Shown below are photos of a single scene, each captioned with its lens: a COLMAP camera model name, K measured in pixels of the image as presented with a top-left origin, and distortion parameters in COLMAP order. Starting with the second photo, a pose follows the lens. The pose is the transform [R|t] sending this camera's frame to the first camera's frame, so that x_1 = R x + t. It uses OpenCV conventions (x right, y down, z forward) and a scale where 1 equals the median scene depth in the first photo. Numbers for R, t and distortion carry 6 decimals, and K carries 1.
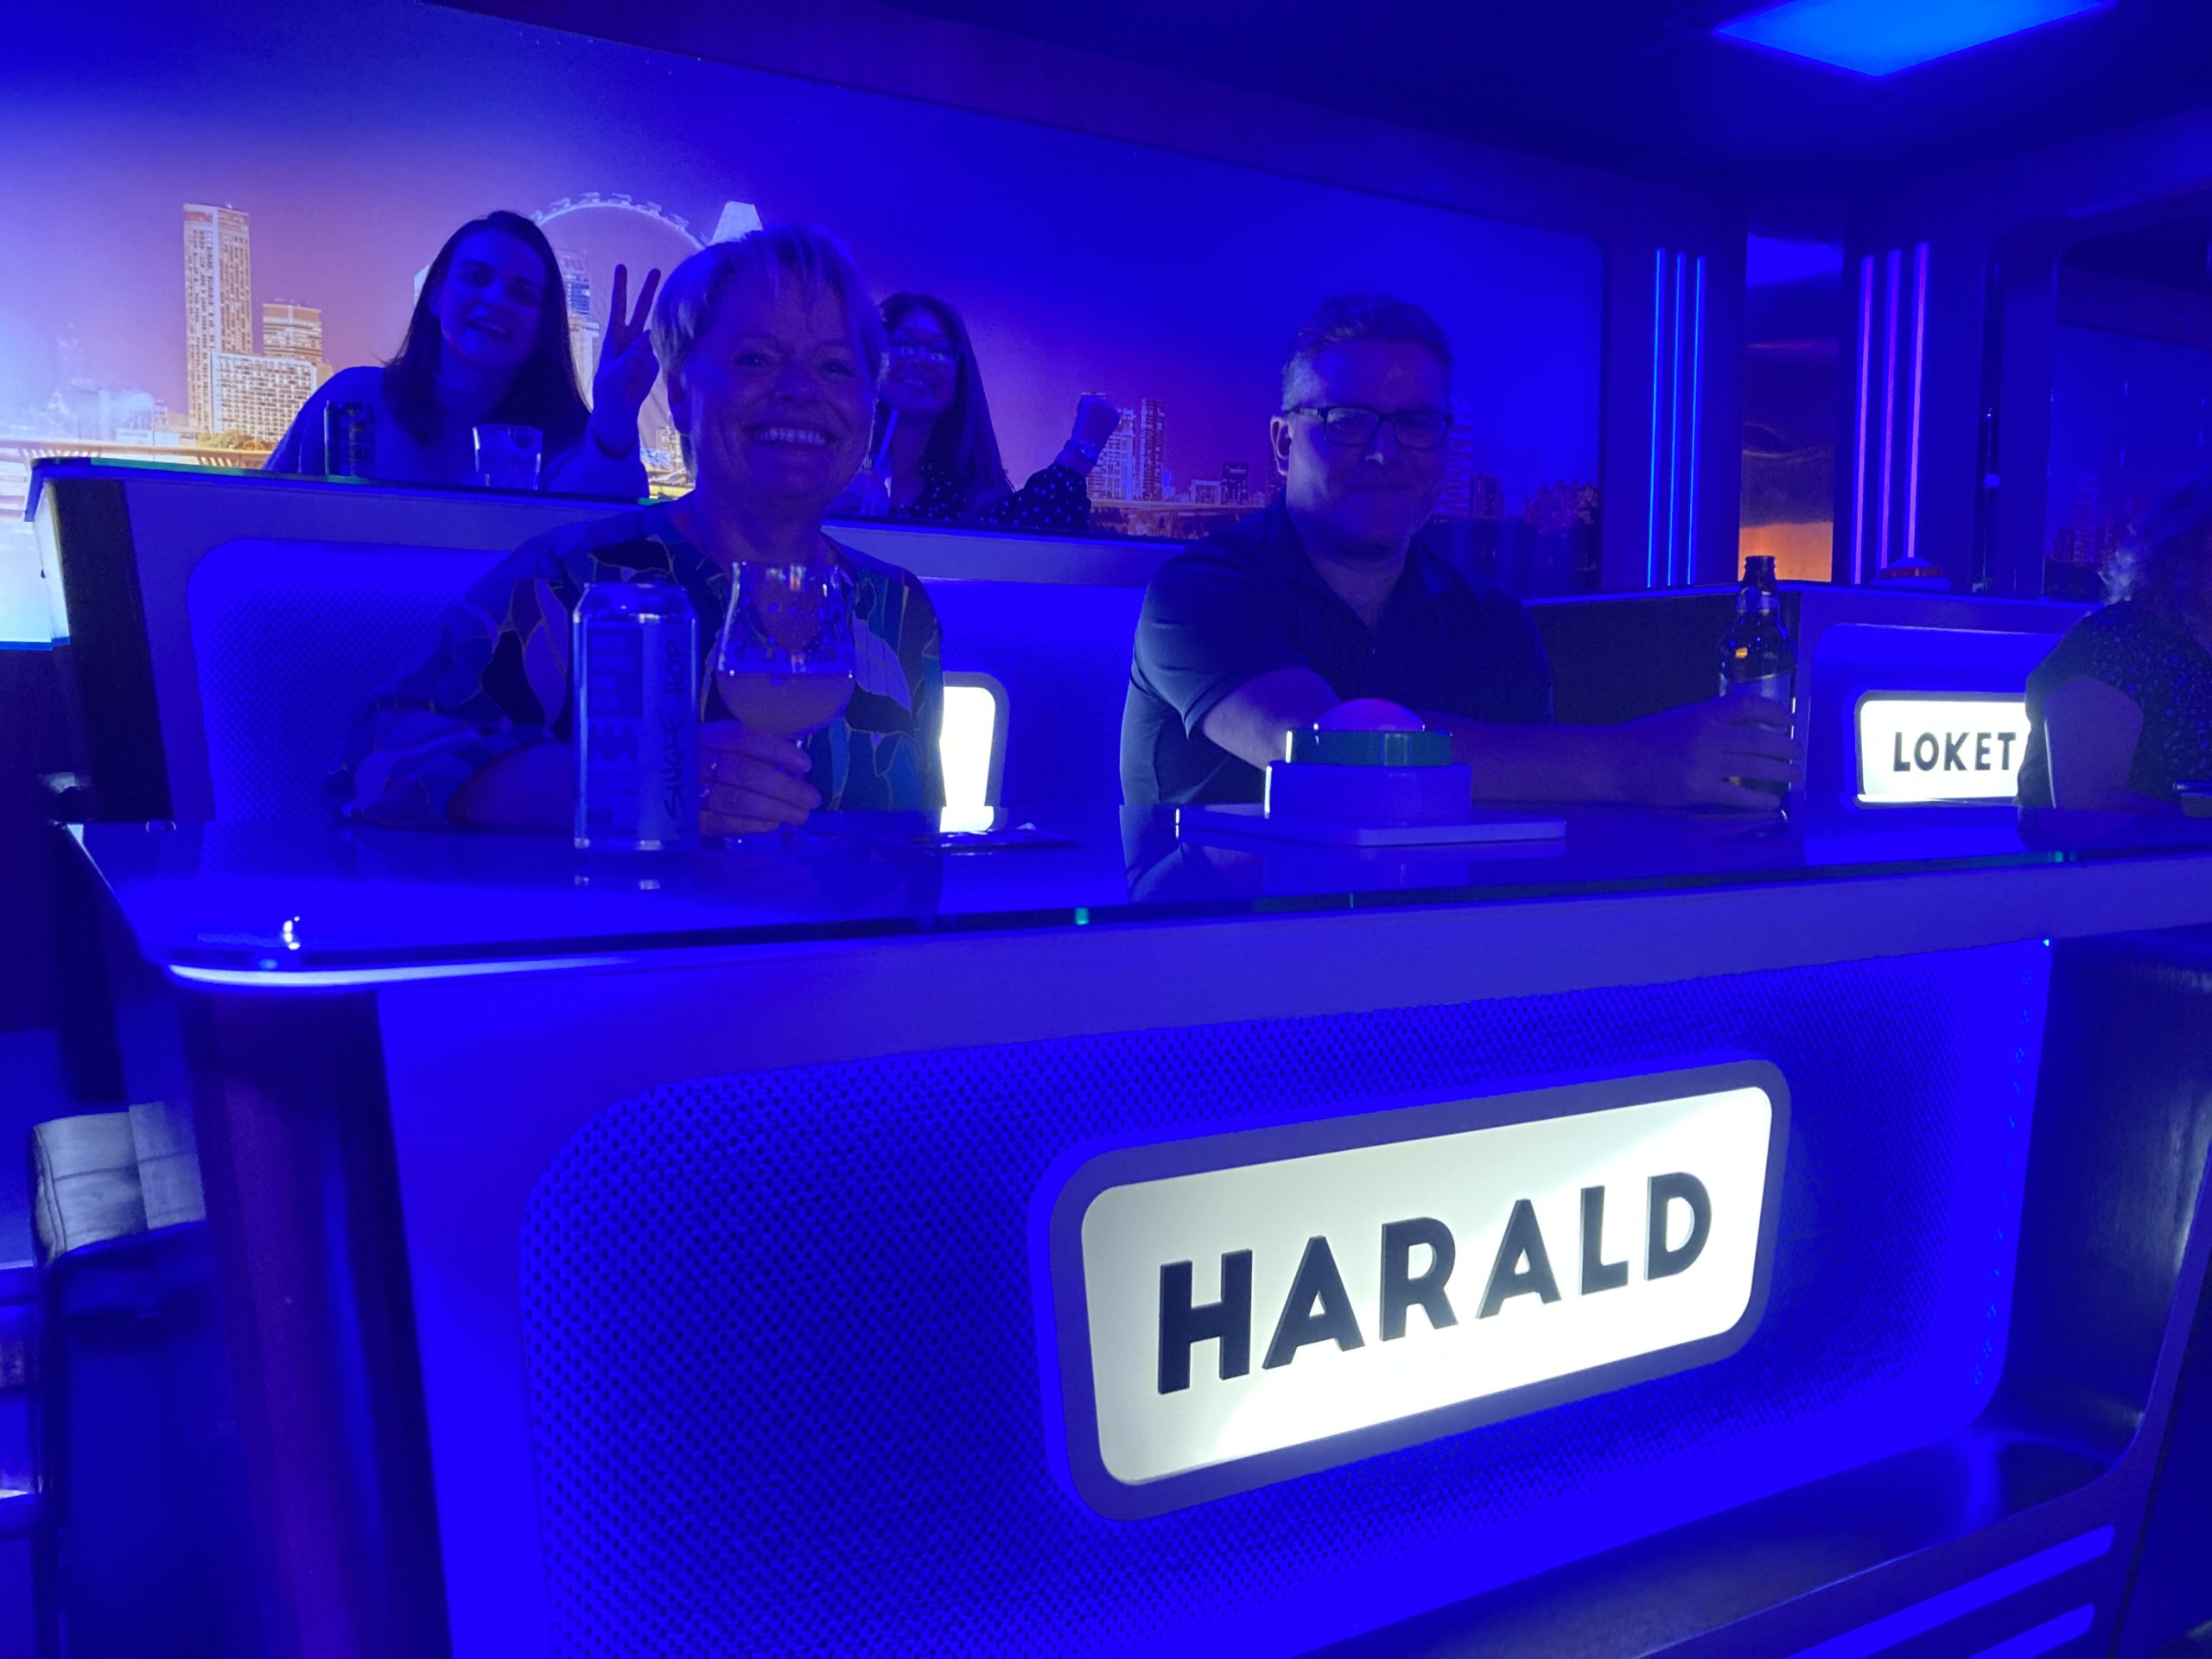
lens RADIAL K [[1808.8, 0, 1111.6], [0, 1808.8, 833.1], [0, 0, 1]] dist [0.003258, 0.024404]
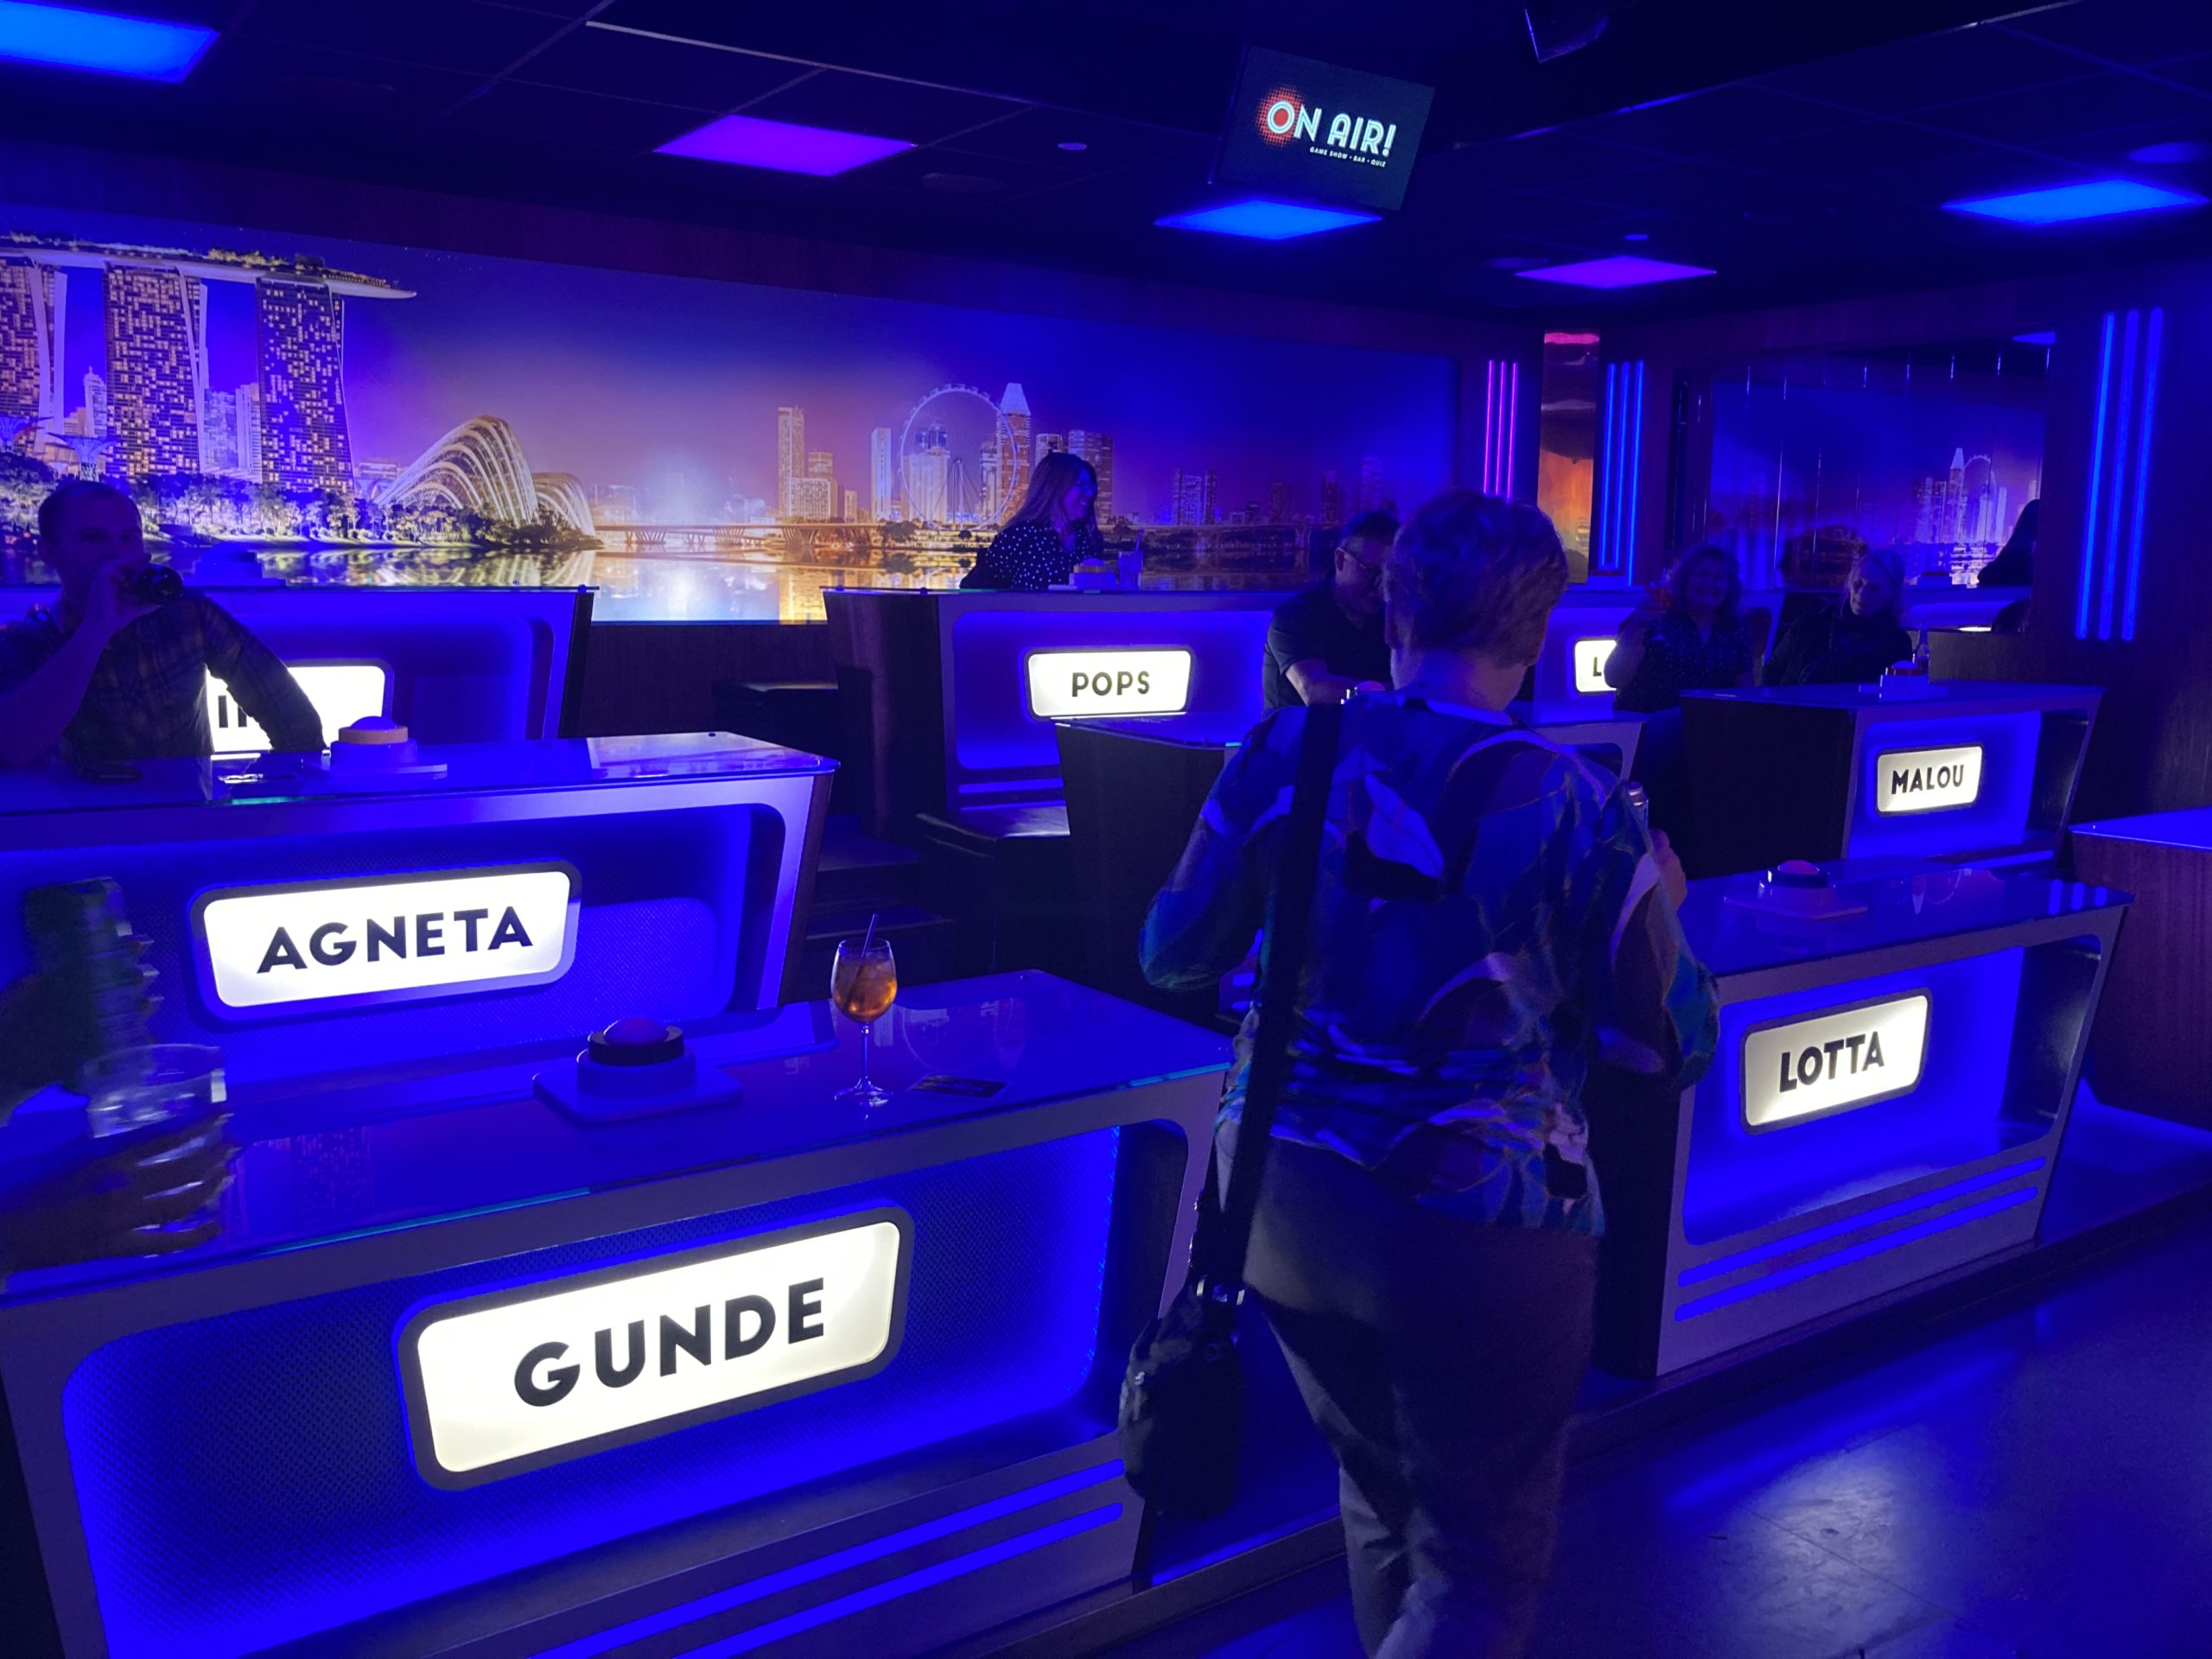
lens RADIAL K [[1808.8, 0, 1118.0], [0, 1808.8, 829.4], [0, 0, 1]] dist [0.003258, 0.024404]
pose [[0.997562, -0.004378, 0.069648, -0.219255], [-0.001116, 0.996901, 0.078661, -0.022350], [-0.069777, -0.078547, 0.994465, -0.922842]]
